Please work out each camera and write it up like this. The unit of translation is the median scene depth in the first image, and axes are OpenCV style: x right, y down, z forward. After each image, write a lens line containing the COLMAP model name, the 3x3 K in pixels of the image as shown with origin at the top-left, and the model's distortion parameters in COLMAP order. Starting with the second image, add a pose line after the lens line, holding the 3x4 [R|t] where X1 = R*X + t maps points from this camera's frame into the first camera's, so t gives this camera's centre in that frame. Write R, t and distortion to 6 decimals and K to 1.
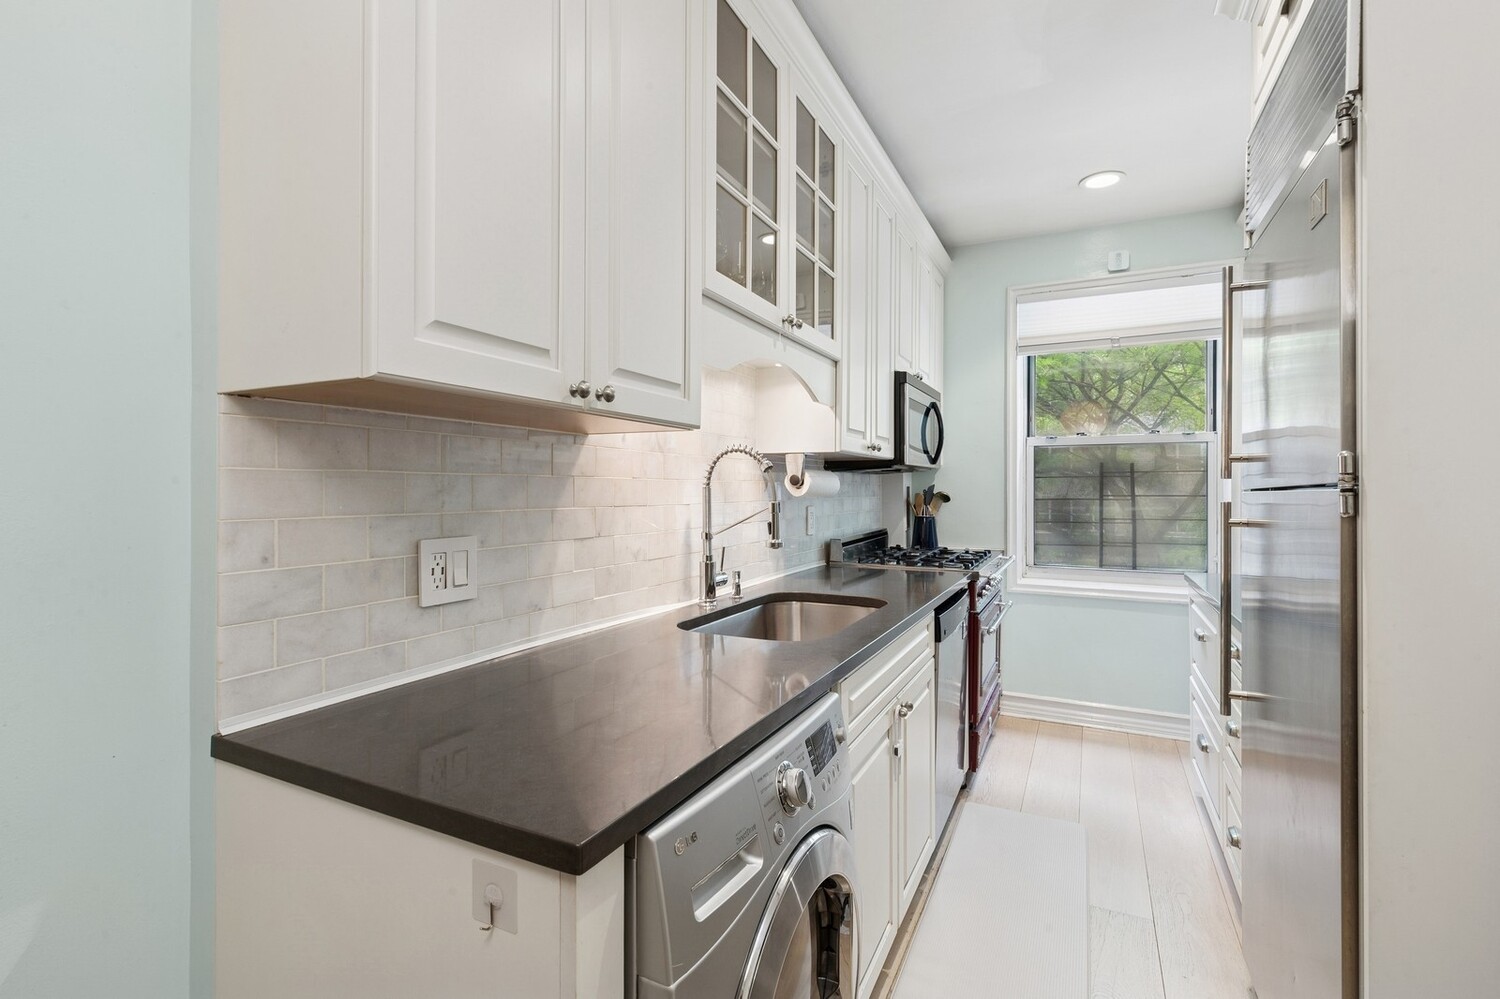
lens RADIAL K [[684.8, 0, 752.5], [0, 684.8, 487.4], [0, 0, 1]] dist [0.006473, 0.000207]
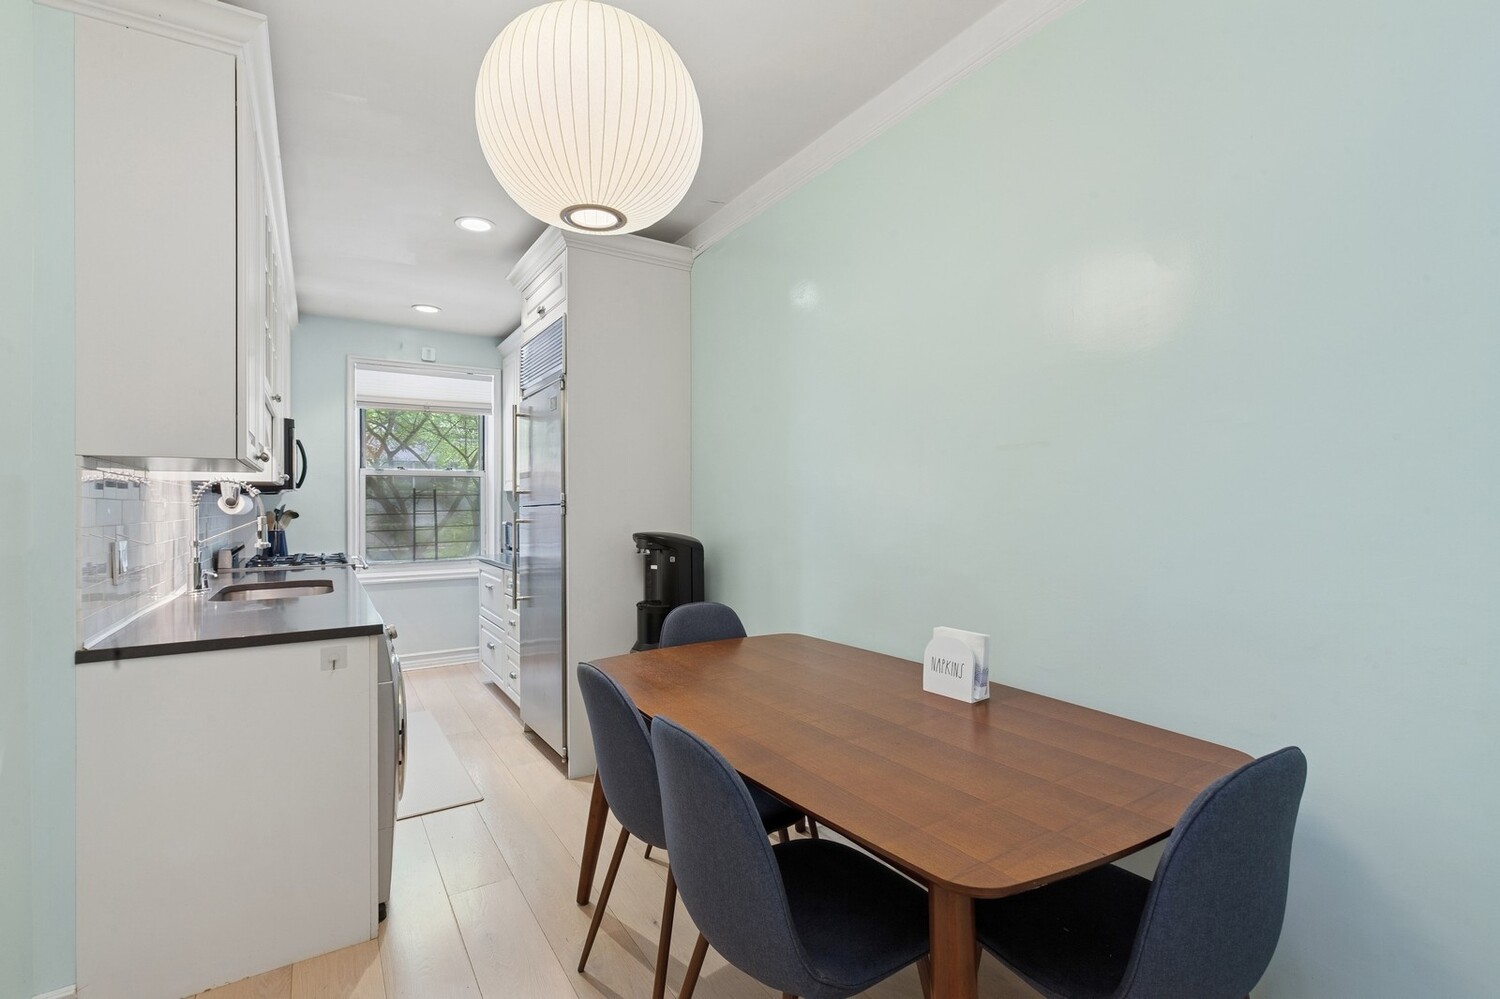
lens RADIAL K [[684.8, 0, 751.1], [0, 684.8, 499.3], [0, 0, 1]] dist [0.006473, 0.000207]
pose [[0.518809, 0.000944, 0.854890, -0.364967], [0.006042, 0.999970, -0.004771, -0.001689], [-0.854869, 0.007641, 0.518788, -0.360950]]
